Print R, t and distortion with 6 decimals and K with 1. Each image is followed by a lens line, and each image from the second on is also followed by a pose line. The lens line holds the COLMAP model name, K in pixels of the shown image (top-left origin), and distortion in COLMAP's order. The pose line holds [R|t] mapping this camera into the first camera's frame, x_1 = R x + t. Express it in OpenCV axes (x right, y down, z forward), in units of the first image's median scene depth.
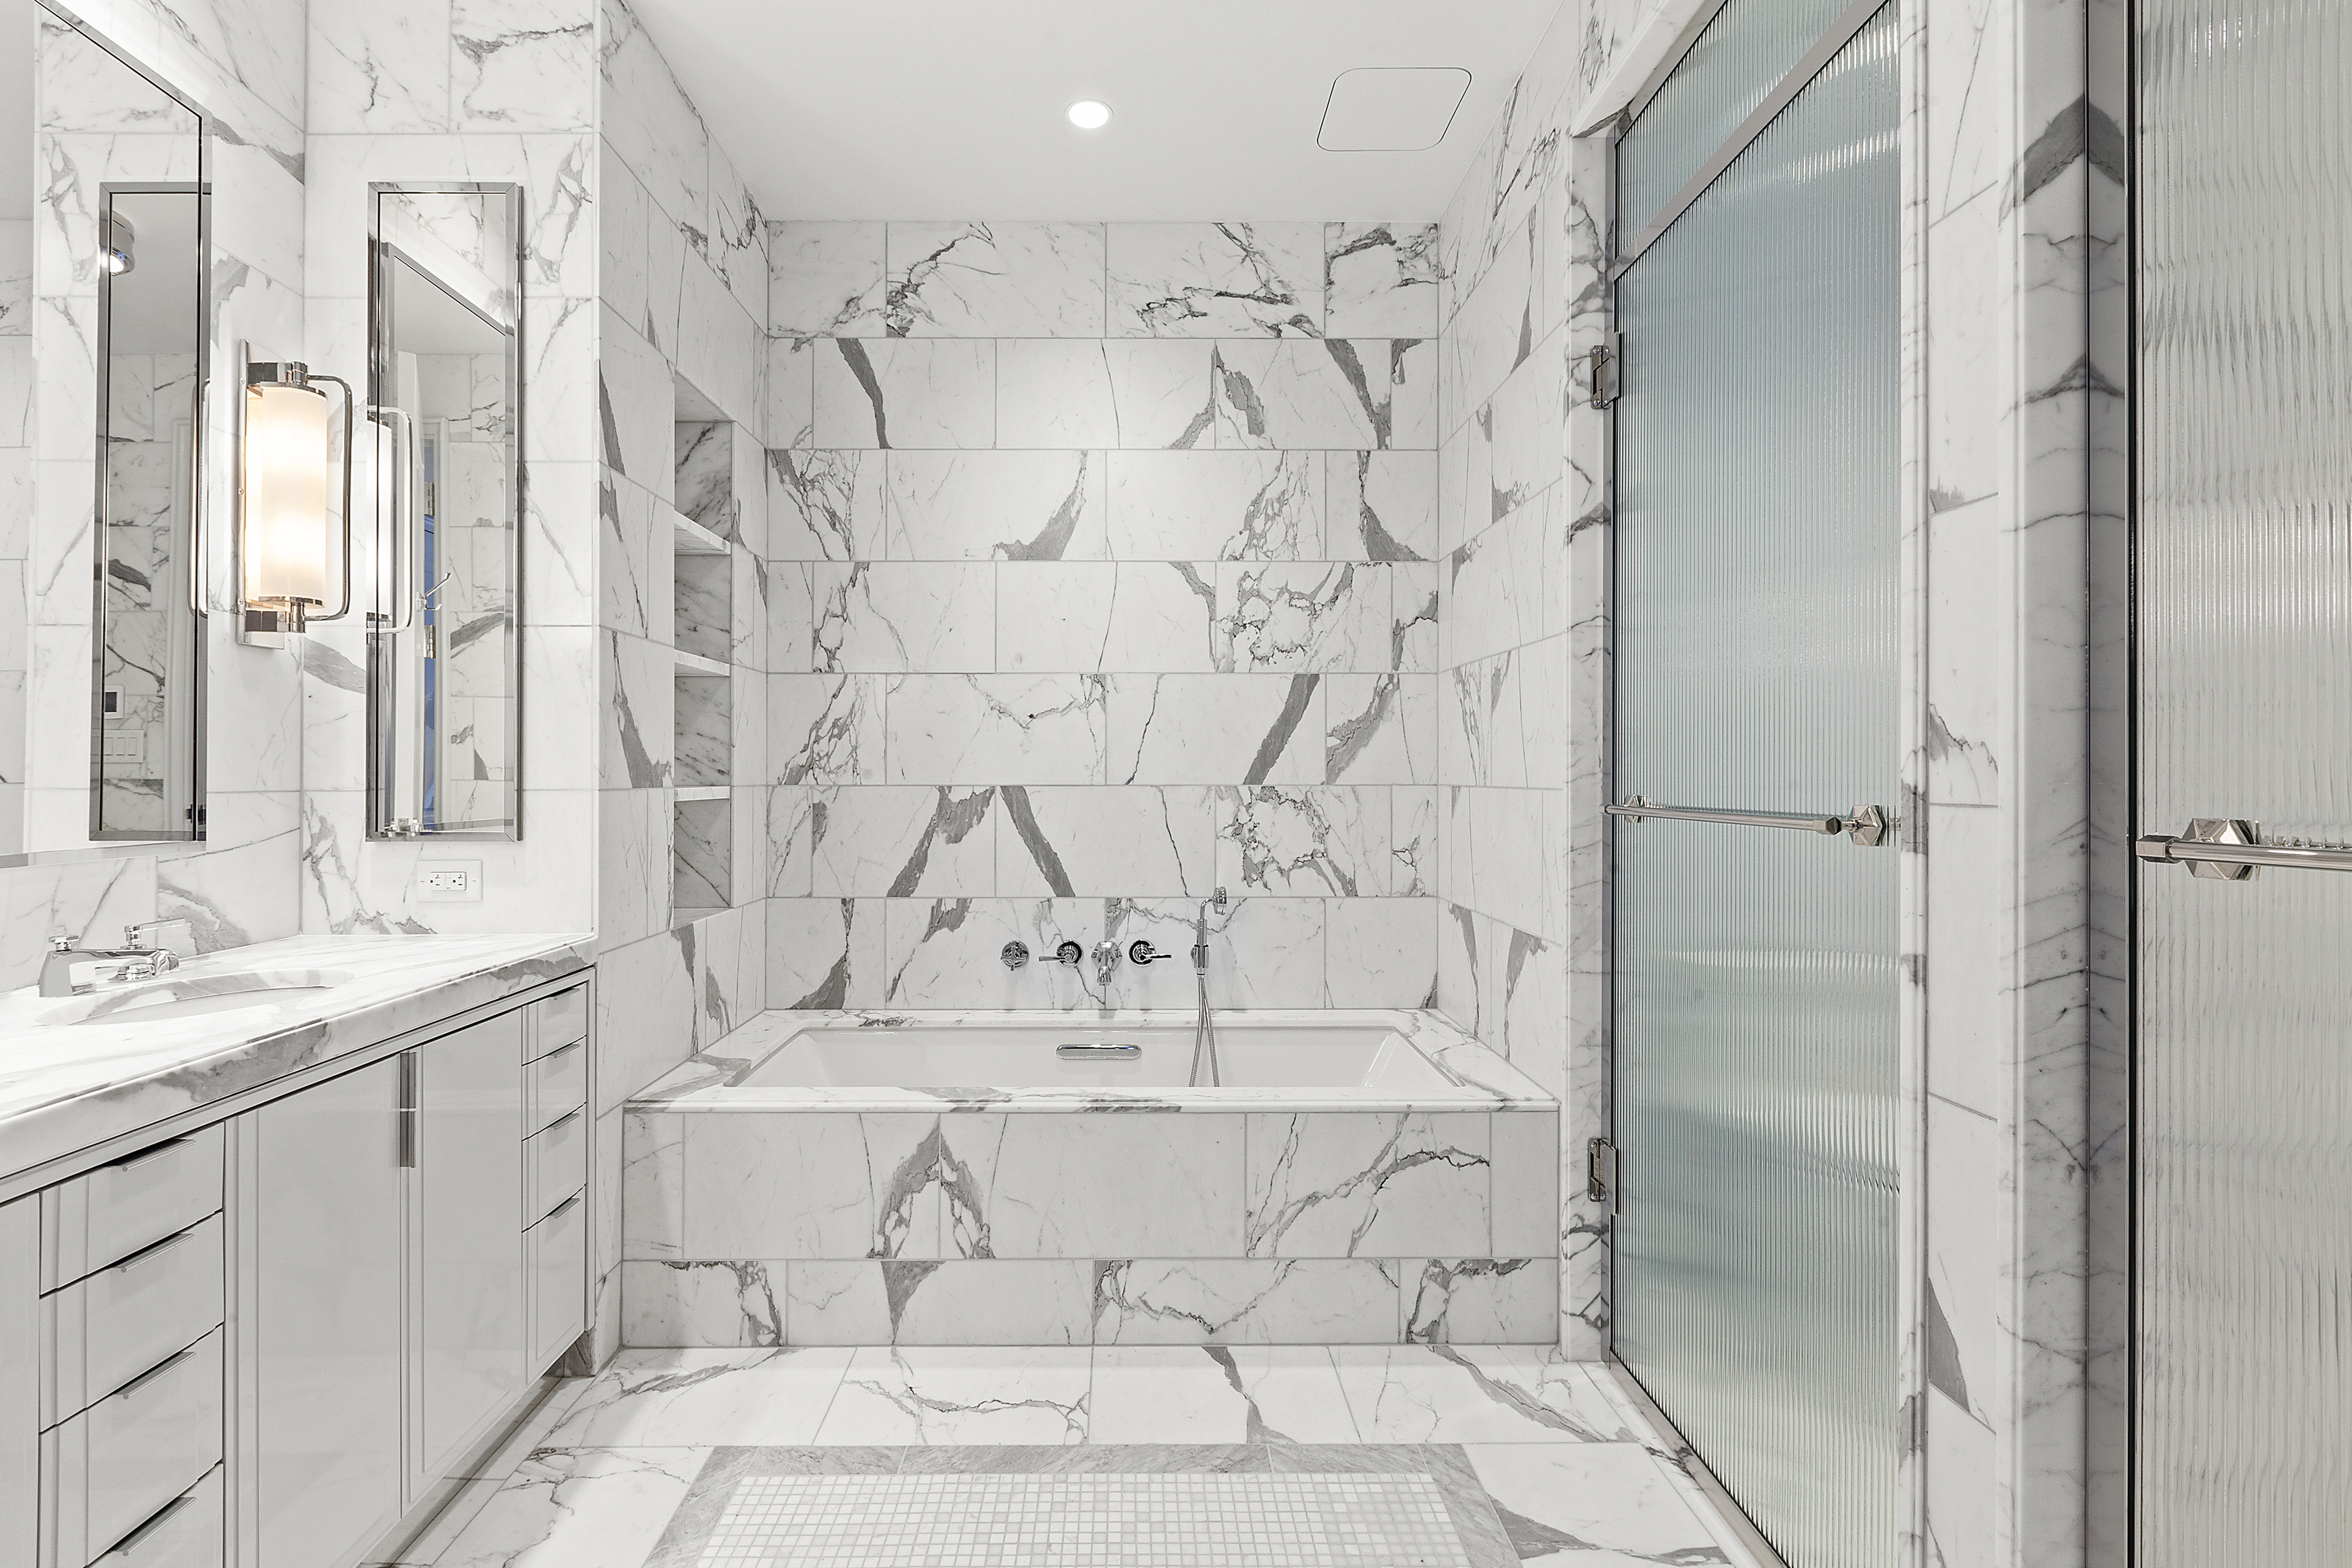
lens RADIAL K [[1079.9, 0, 1165.8], [0, 1079.9, 773.0], [0, 0, 1]] dist [-0.000086, 0.000123]
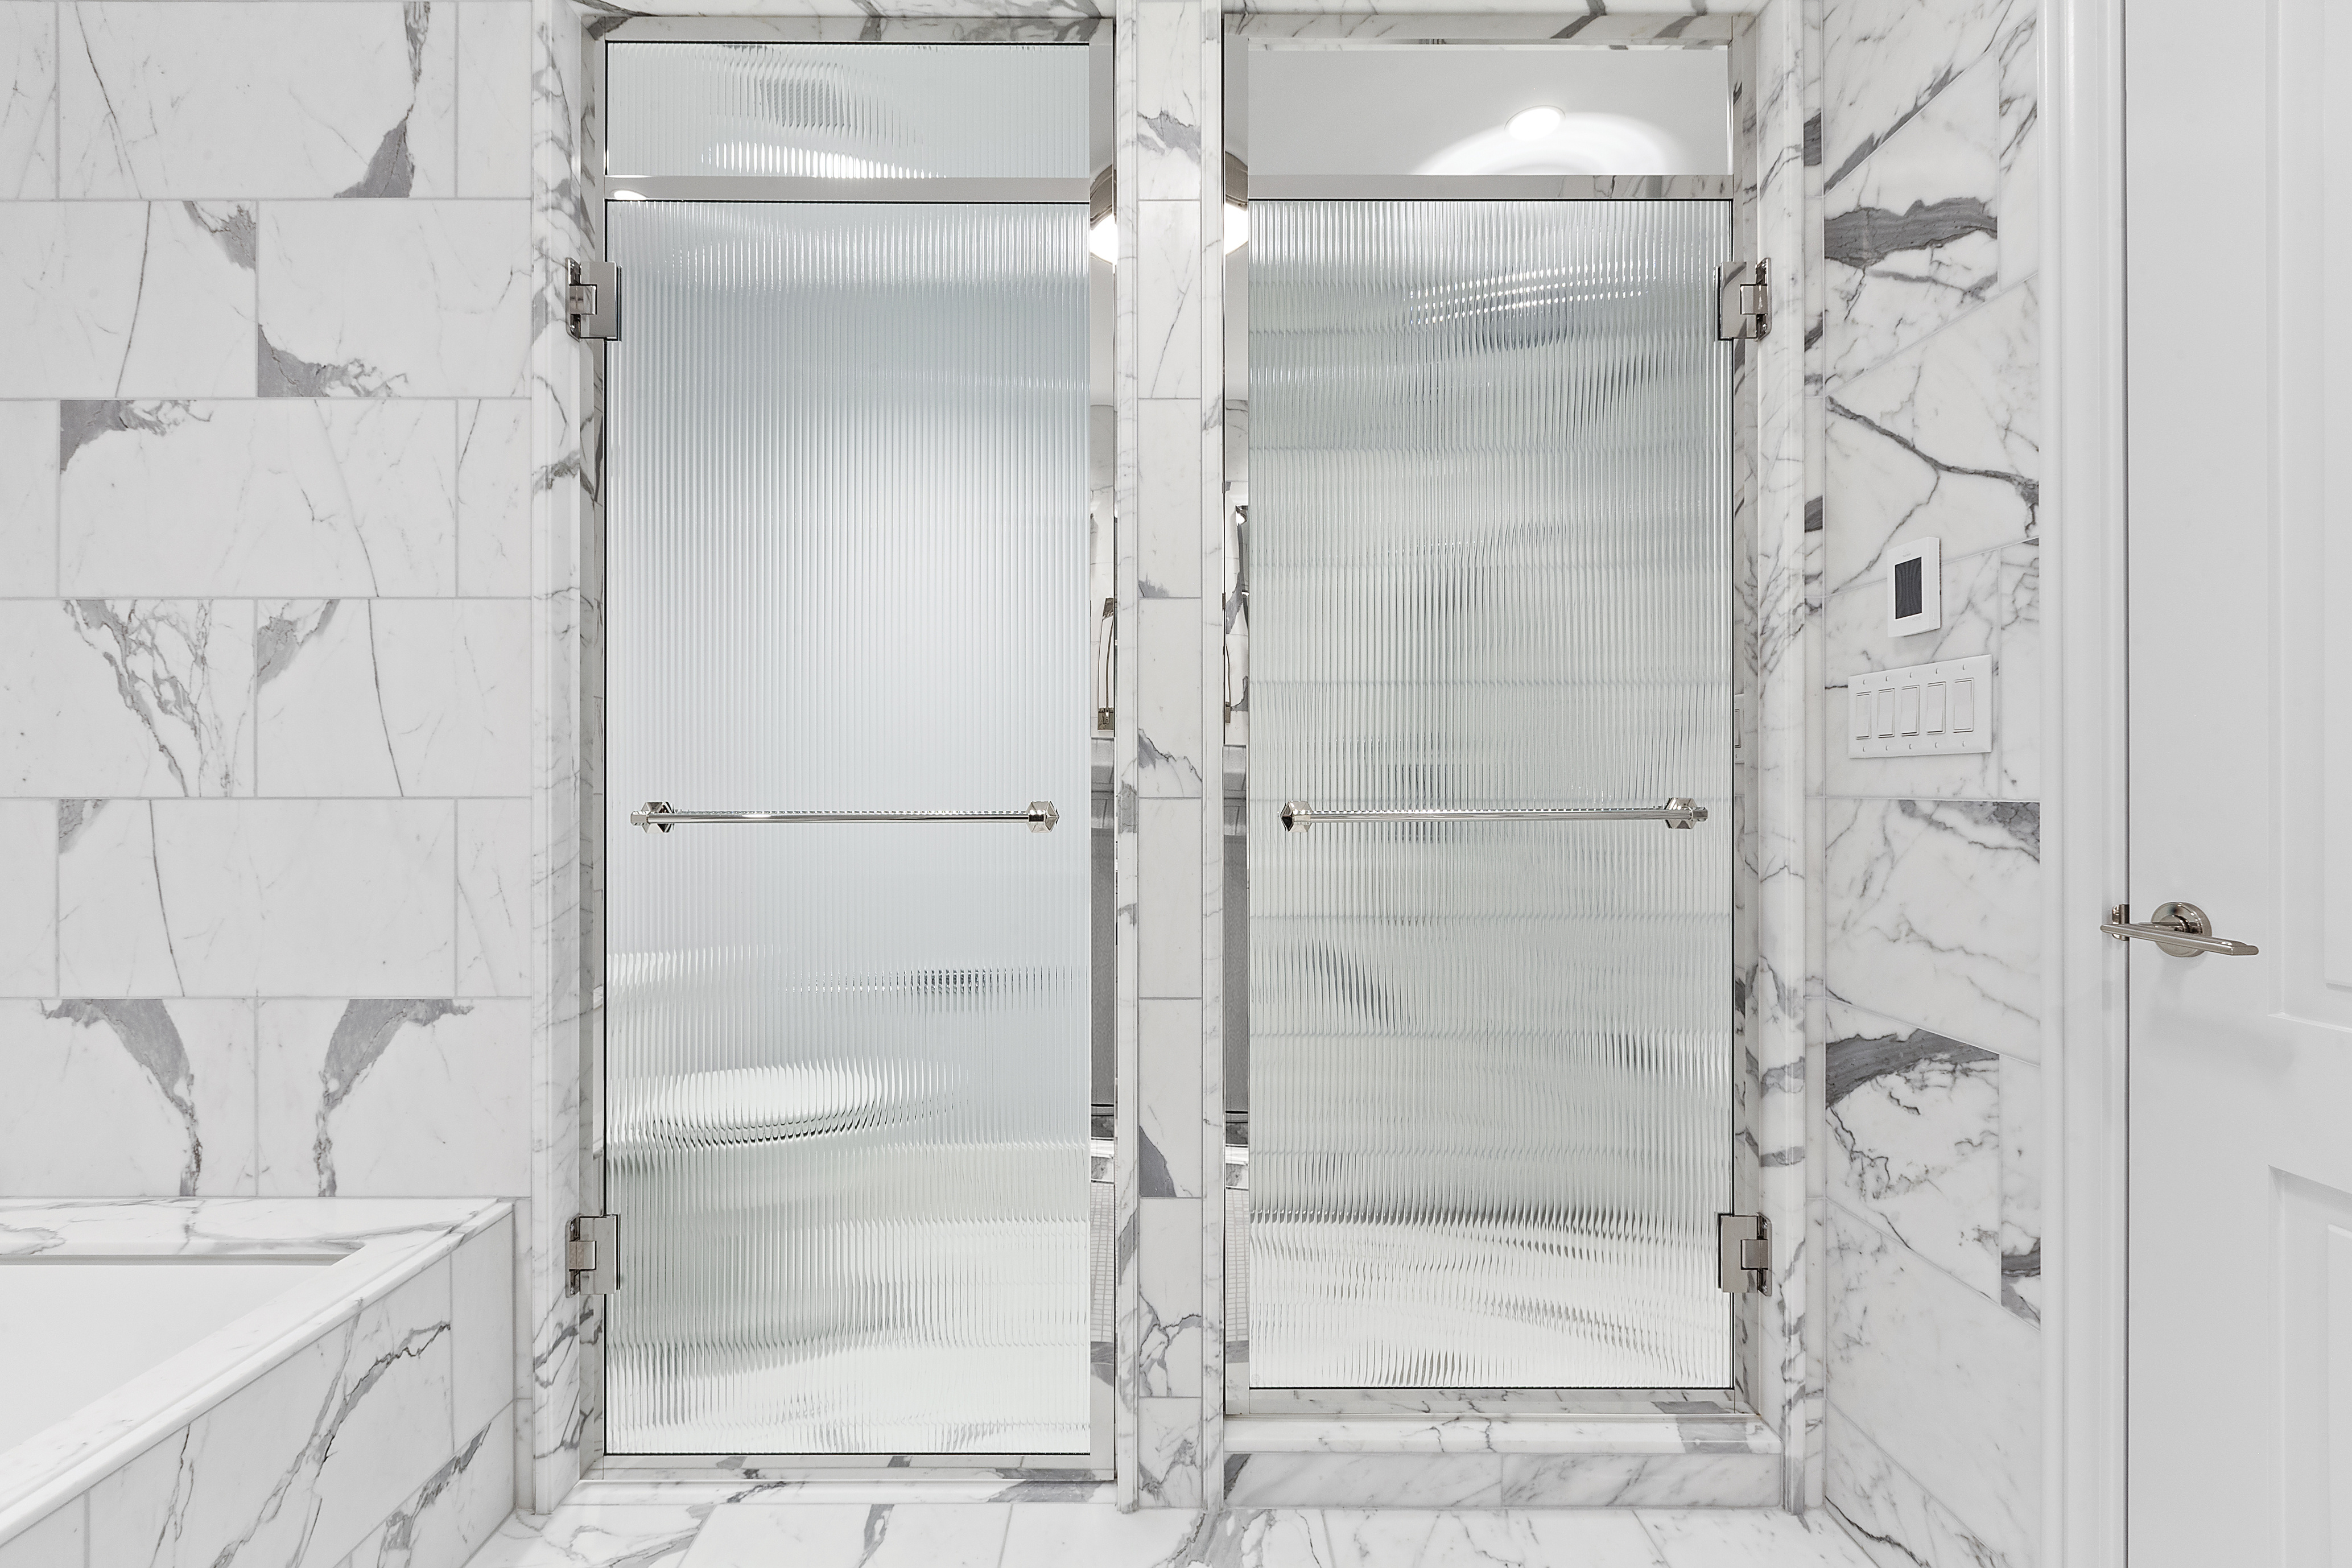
lens RADIAL K [[1017.9, 0, 1176.0], [0, 1017.9, 784.0], [0, 0, 1]] dist [0.000865, -0.000142]
pose [[0.021339, -0.004212, 0.999763, -0.369298], [0.000074, 0.999991, 0.004212, 0.002316], [-0.999772, -0.000016, 0.021339, 0.521644]]
